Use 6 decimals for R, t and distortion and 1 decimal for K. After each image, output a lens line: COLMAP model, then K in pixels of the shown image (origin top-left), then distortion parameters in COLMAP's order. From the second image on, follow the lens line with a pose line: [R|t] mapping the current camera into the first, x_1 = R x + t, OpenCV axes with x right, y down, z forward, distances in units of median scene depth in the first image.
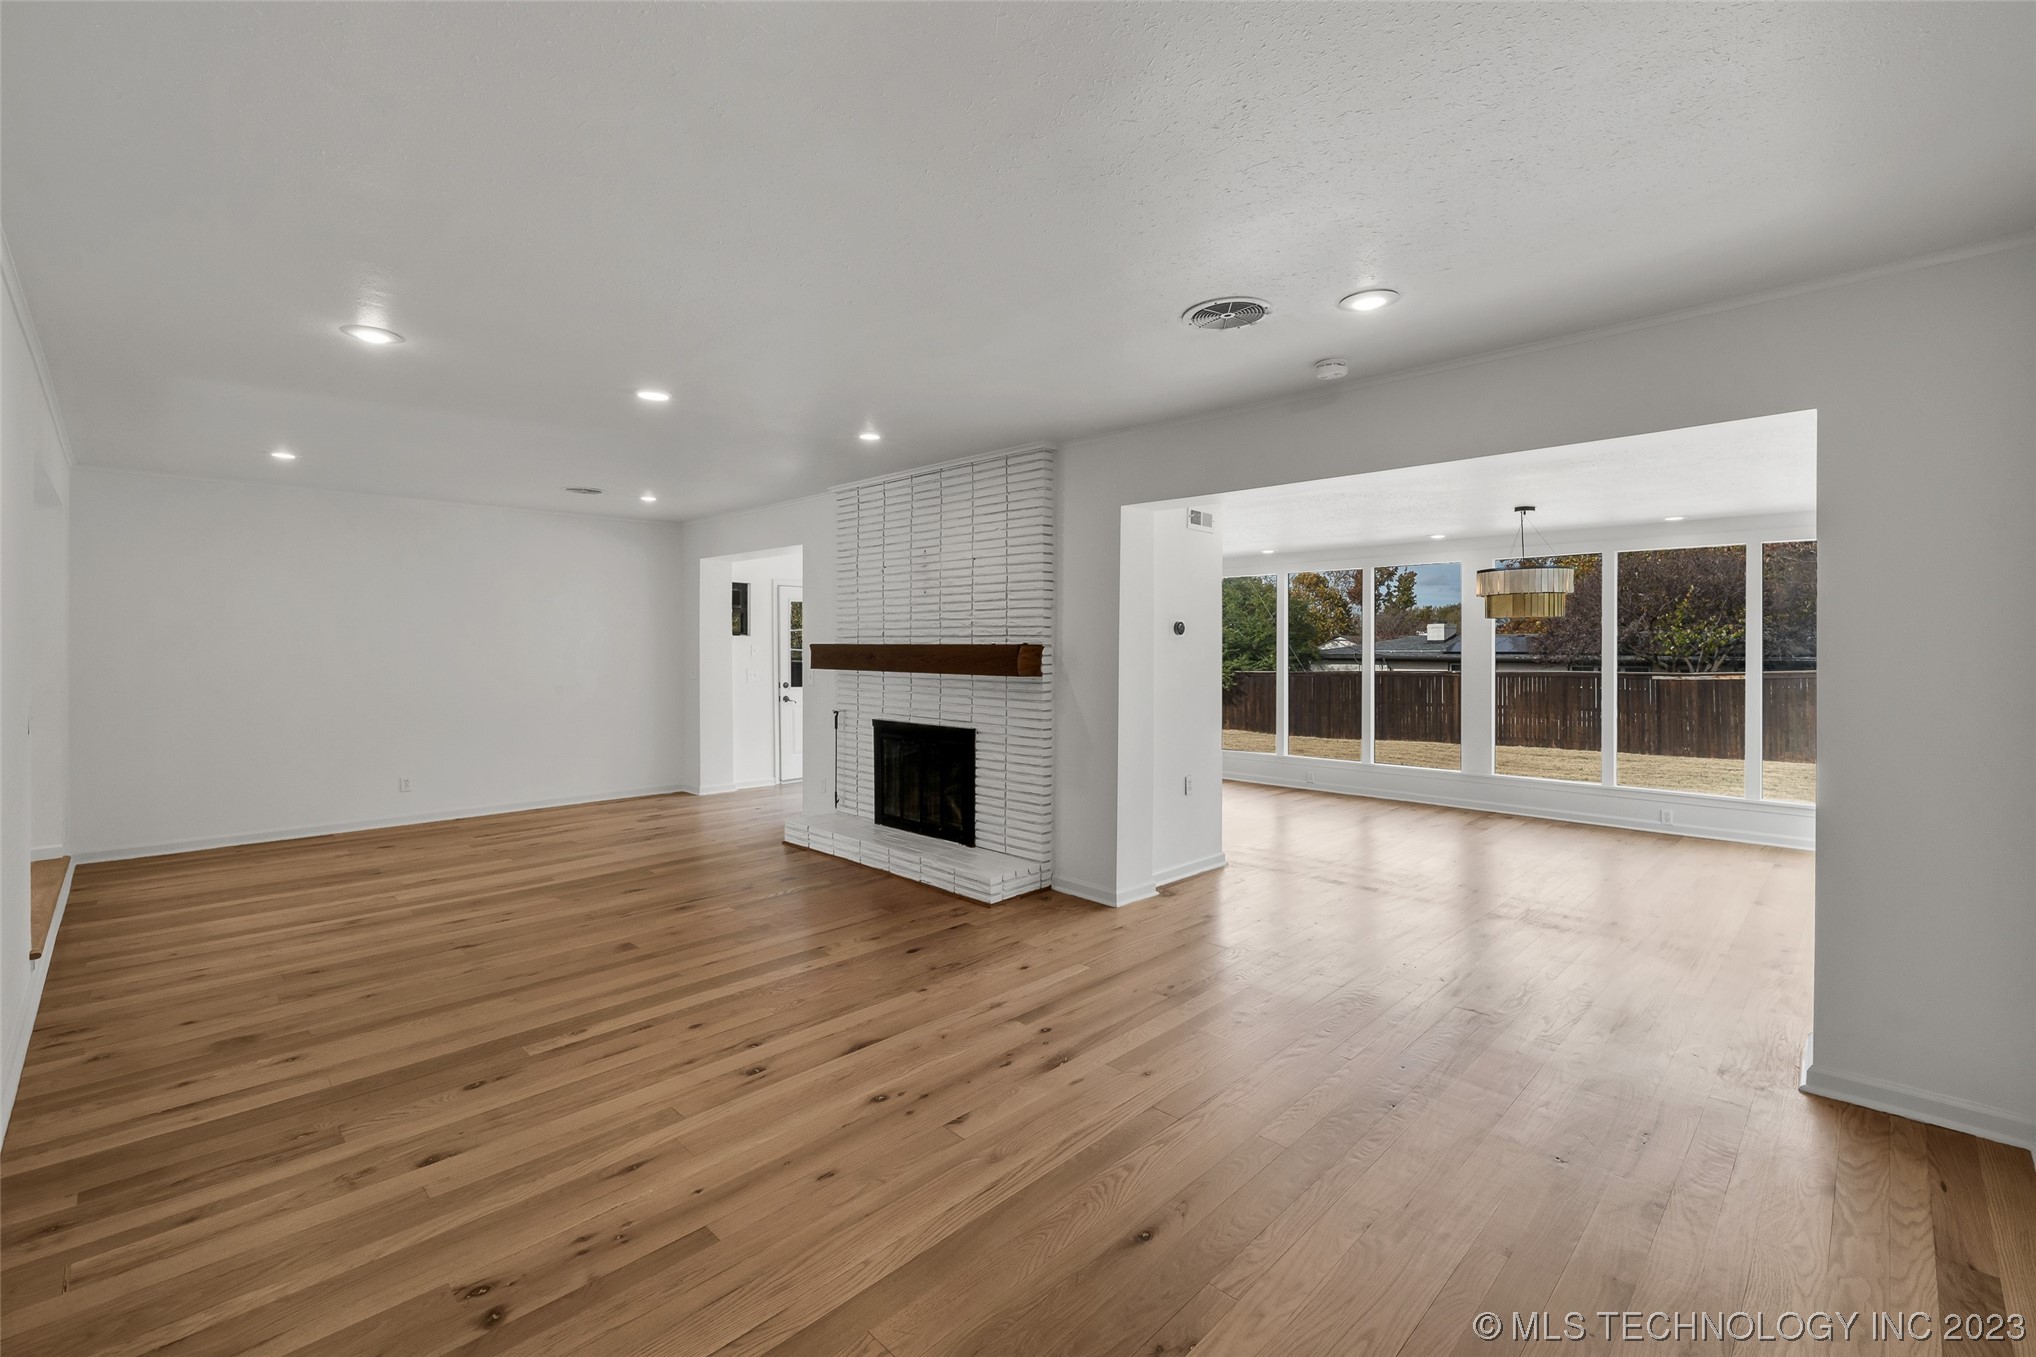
lens RADIAL K [[867.6, 0, 1018.1], [0, 867.6, 652.2], [0, 0, 1]] dist [-0.000670, -0.000465]
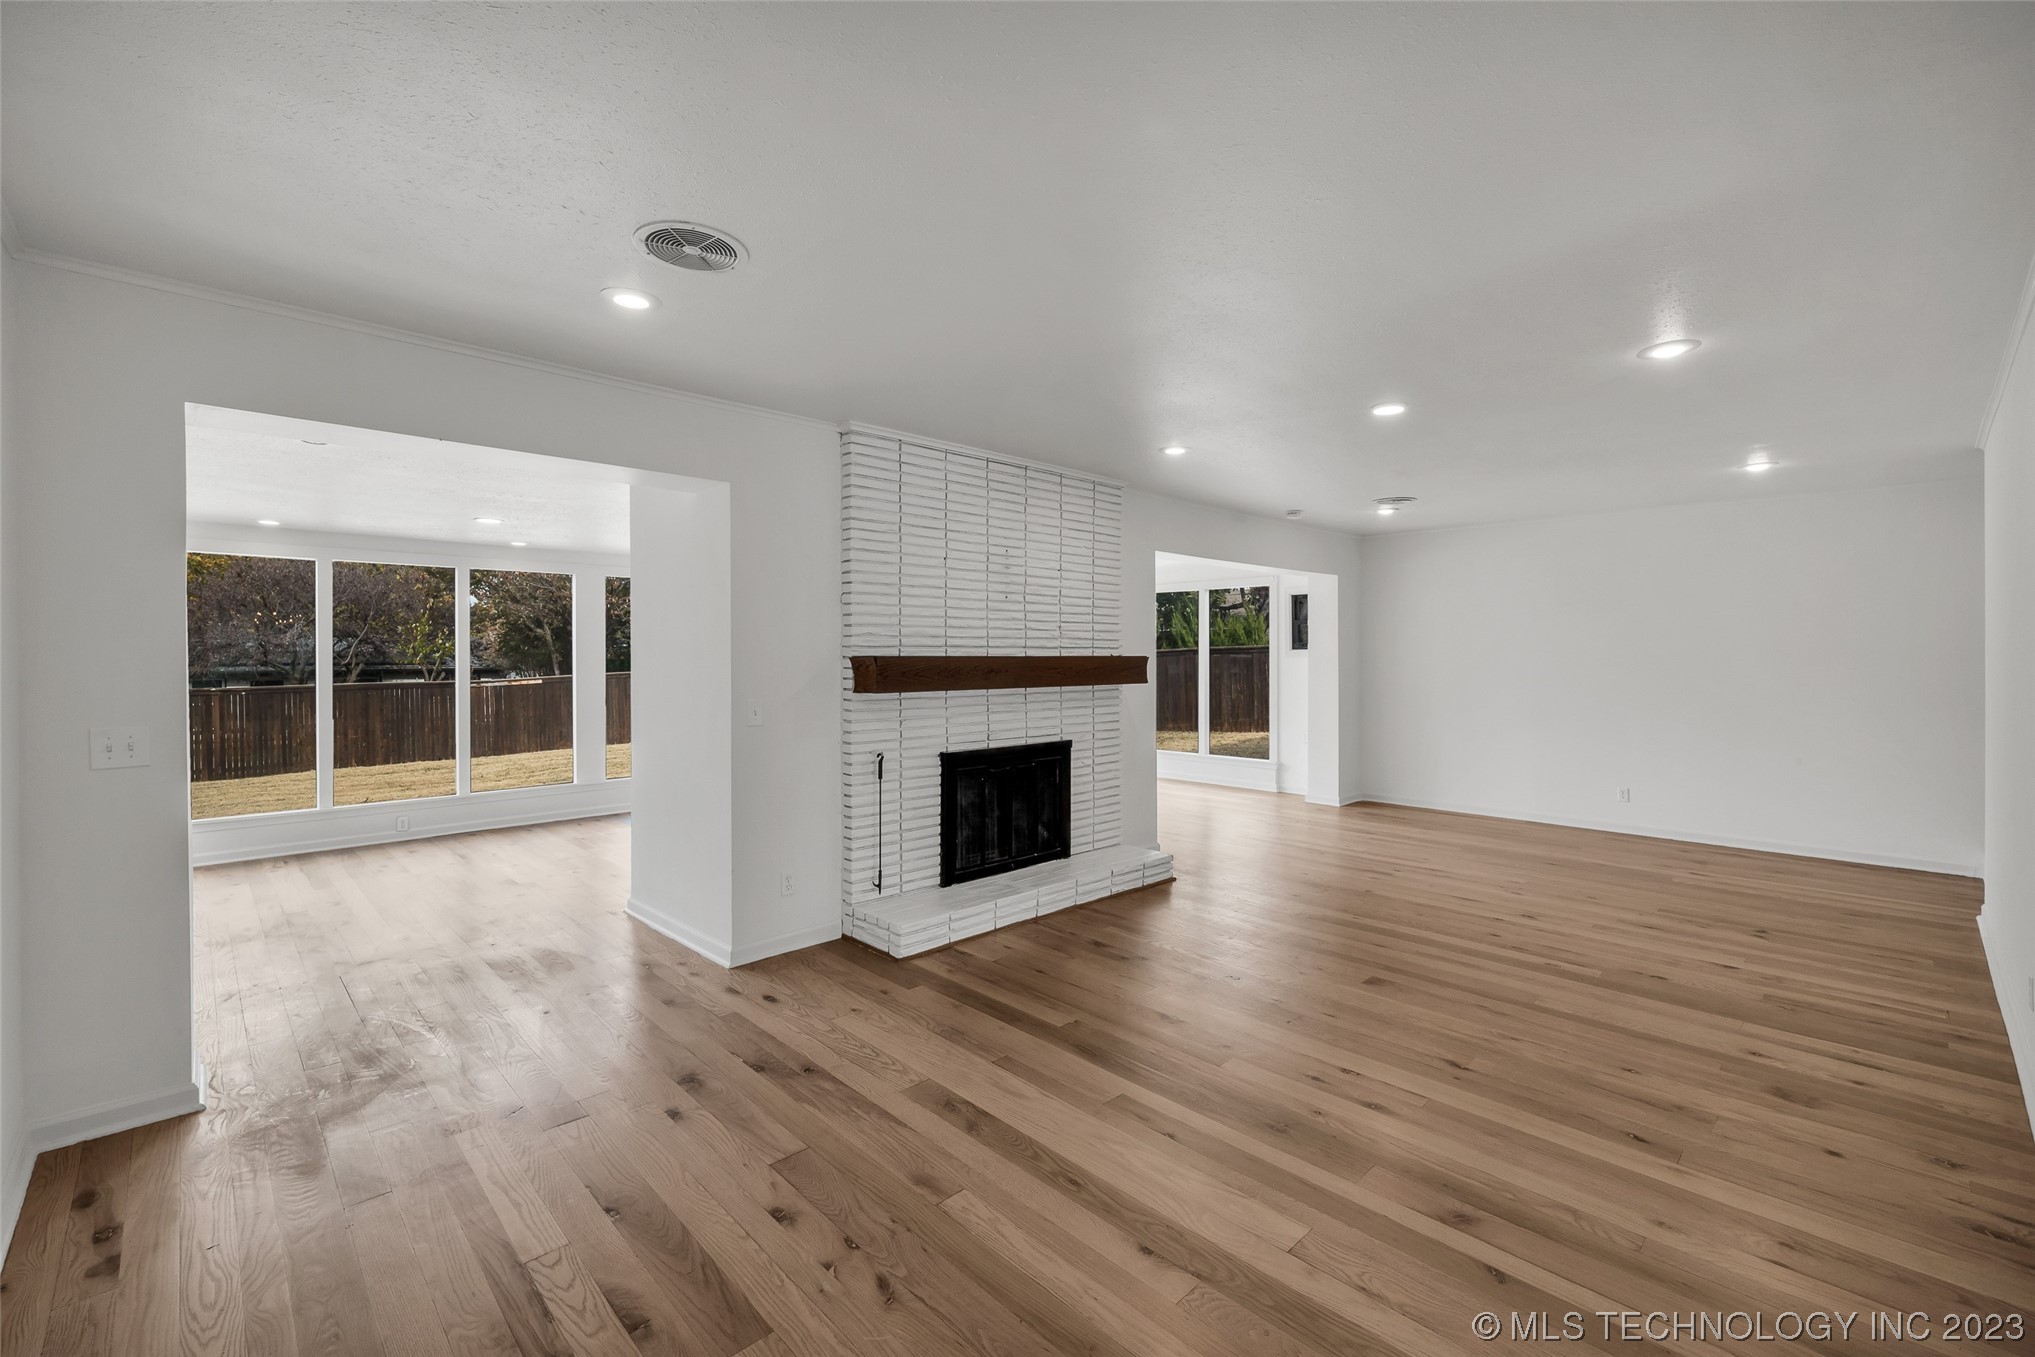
lens RADIAL K [[867.2, 0, 1012.5], [0, 867.2, 664.7], [0, 0, 1]] dist [-0.000670, -0.000465]
pose [[0.031420, -0.013646, 0.999413, -0.990187], [0.010751, 0.999854, 0.013314, -0.012049], [-0.999448, 0.010327, 0.031562, 0.966305]]
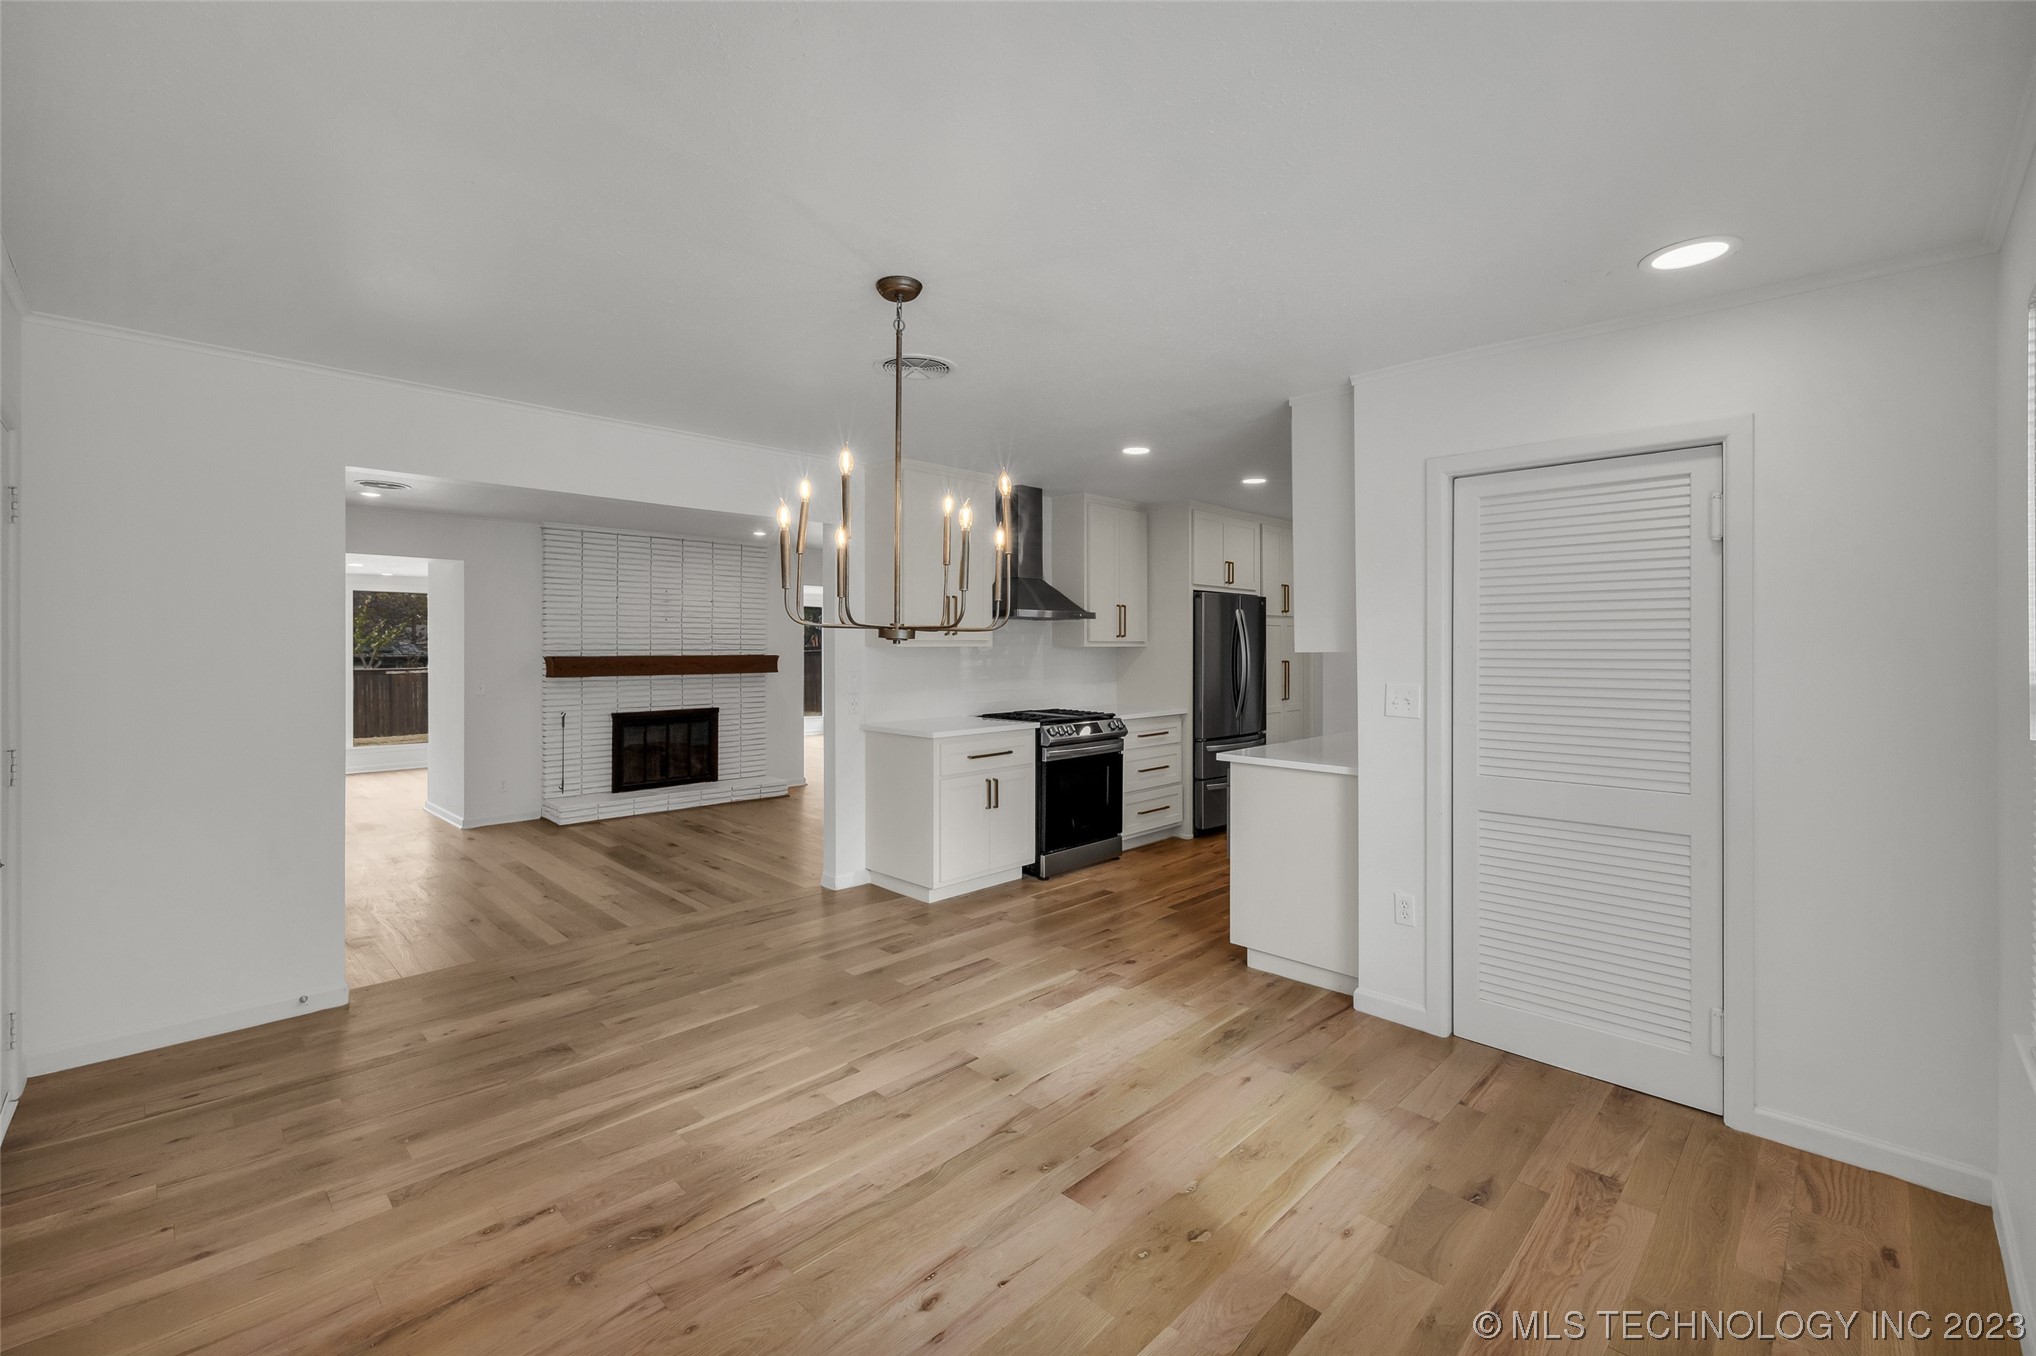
lens RADIAL K [[867.6, 0, 1018.6], [0, 867.6, 651.5], [0, 0, 1]] dist [-0.000670, -0.000465]
pose [[-0.001132, -0.011331, 0.999935, -1.557793], [0.005004, 0.999923, 0.011337, -0.029737], [-0.999987, 0.005017, -0.001075, 0.412234]]
